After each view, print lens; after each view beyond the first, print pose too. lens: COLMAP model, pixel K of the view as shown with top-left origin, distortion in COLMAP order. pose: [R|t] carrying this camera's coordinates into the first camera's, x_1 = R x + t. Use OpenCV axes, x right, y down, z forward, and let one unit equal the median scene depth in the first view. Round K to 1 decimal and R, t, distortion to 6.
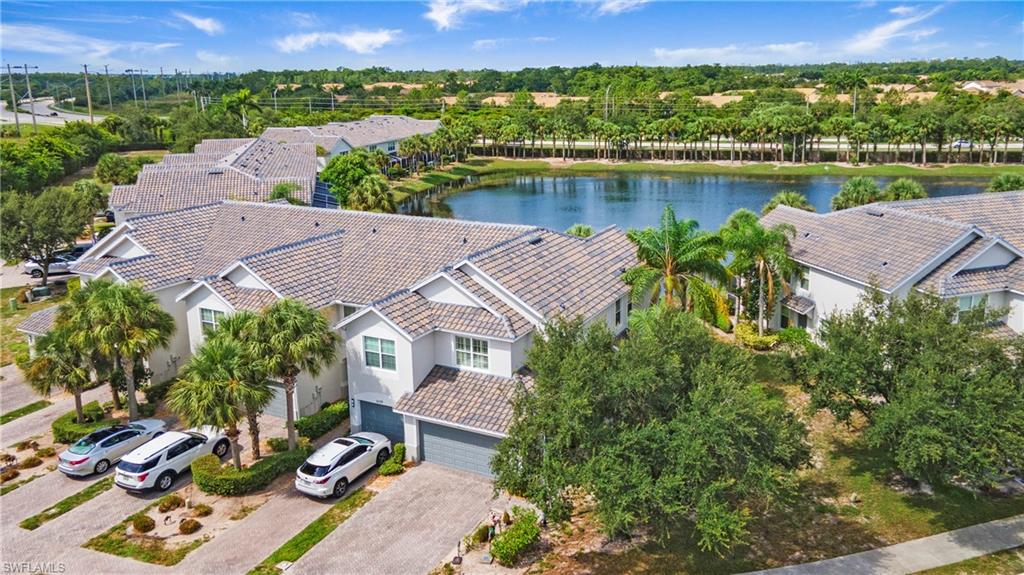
lens RADIAL K [[766.4, 0, 512.0], [0, 766.4, 287.5], [0, 0, 1]] dist [0.012898, -0.001614]
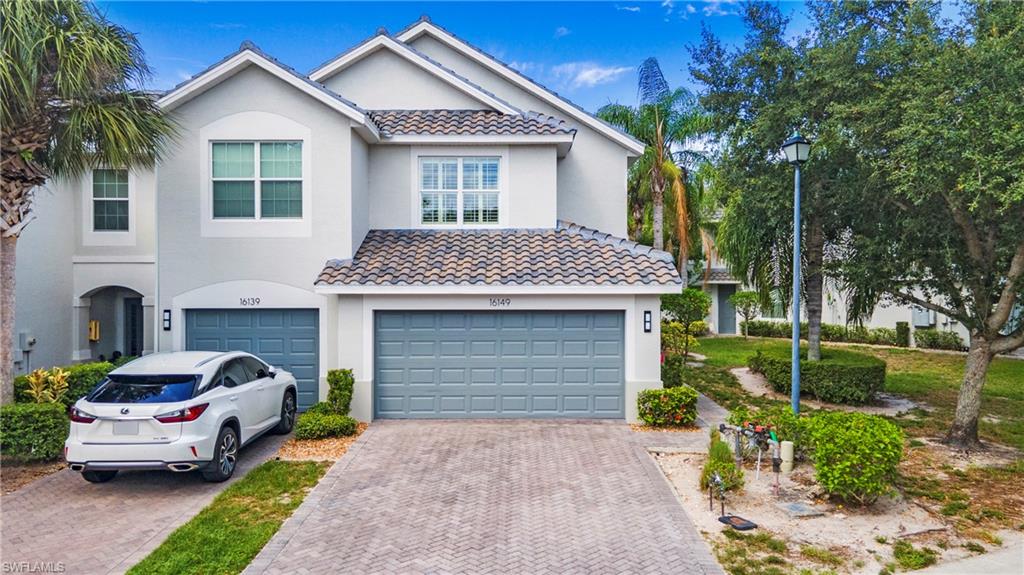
lens RADIAL K [[723.9, 0, 450.5], [0, 723.9, 347.6], [0, 0, 1]] dist [0.047535, 0.000305]
pose [[0.882570, 0.014230, 0.469966, -0.266696], [0.101126, 0.970405, -0.219291, 0.276689], [-0.459178, 0.241065, 0.855011, 0.629768]]
